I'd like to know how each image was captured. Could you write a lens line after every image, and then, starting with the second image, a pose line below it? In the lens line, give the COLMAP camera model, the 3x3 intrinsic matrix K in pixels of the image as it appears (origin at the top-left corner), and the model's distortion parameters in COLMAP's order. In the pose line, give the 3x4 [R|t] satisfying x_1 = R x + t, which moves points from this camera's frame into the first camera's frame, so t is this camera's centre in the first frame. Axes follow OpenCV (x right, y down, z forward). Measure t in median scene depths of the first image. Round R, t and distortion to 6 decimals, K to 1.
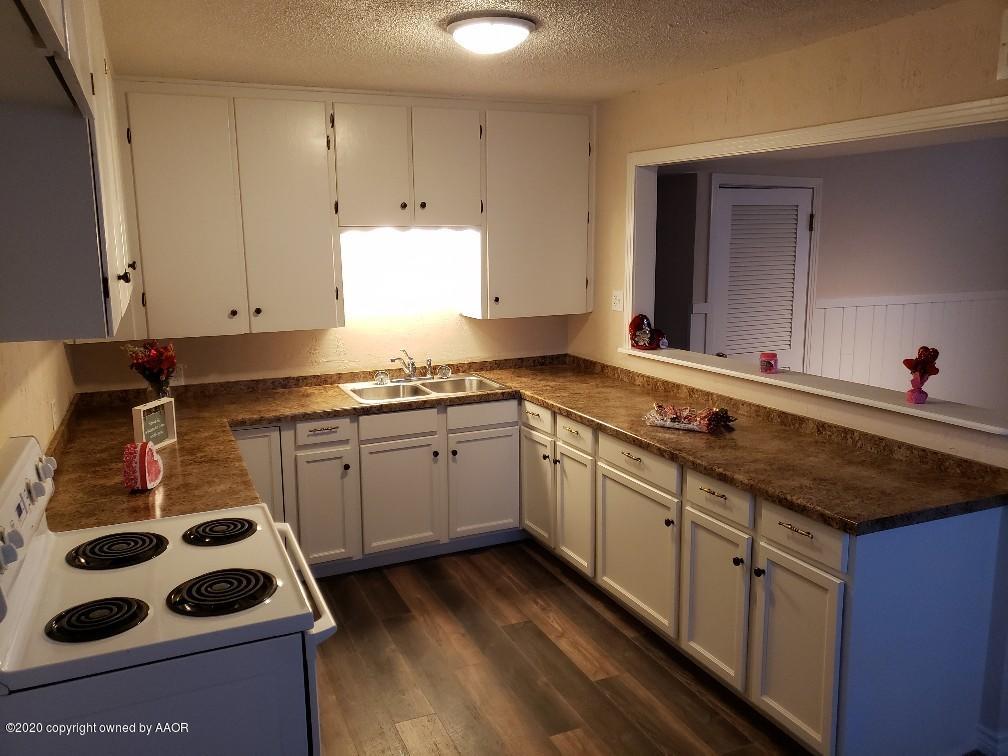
lens RADIAL K [[802.0, 0, 505.0], [0, 802.0, 372.4], [0, 0, 1]] dist [0.059243, -0.028909]
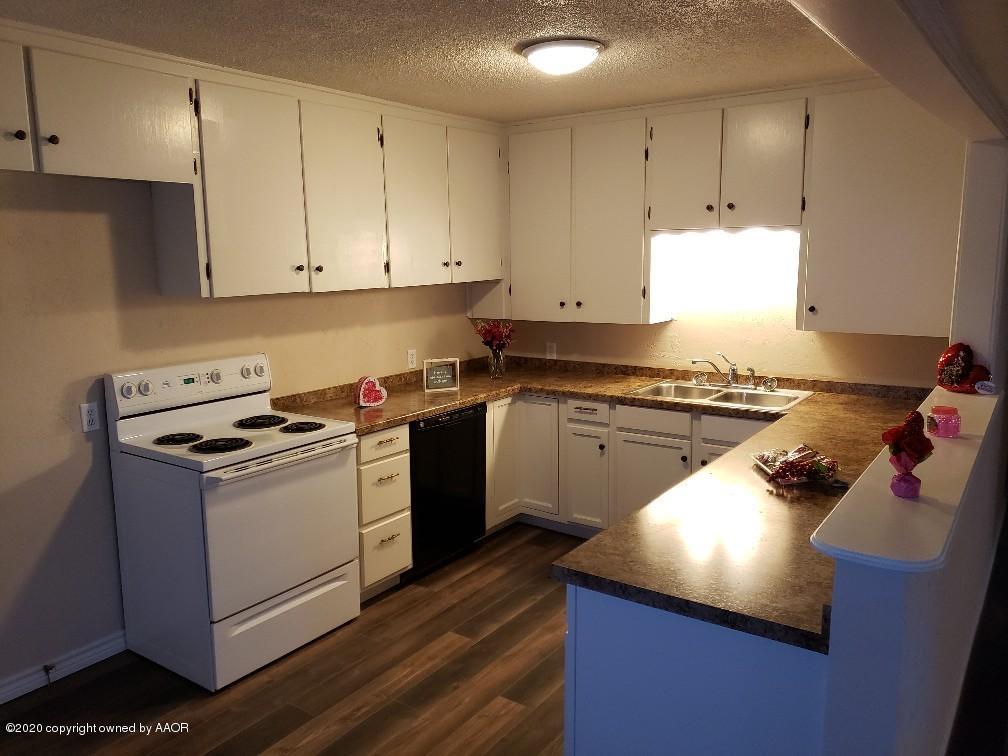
lens RADIAL K [[802.0, 0, 500.9], [0, 802.0, 379.8], [0, 0, 1]] dist [0.059243, -0.028909]
pose [[0.498522, 0.140408, -0.855431, 0.640448], [-0.144082, 0.986491, 0.077953, -0.038809], [0.854820, 0.084390, 0.512017, 0.291445]]
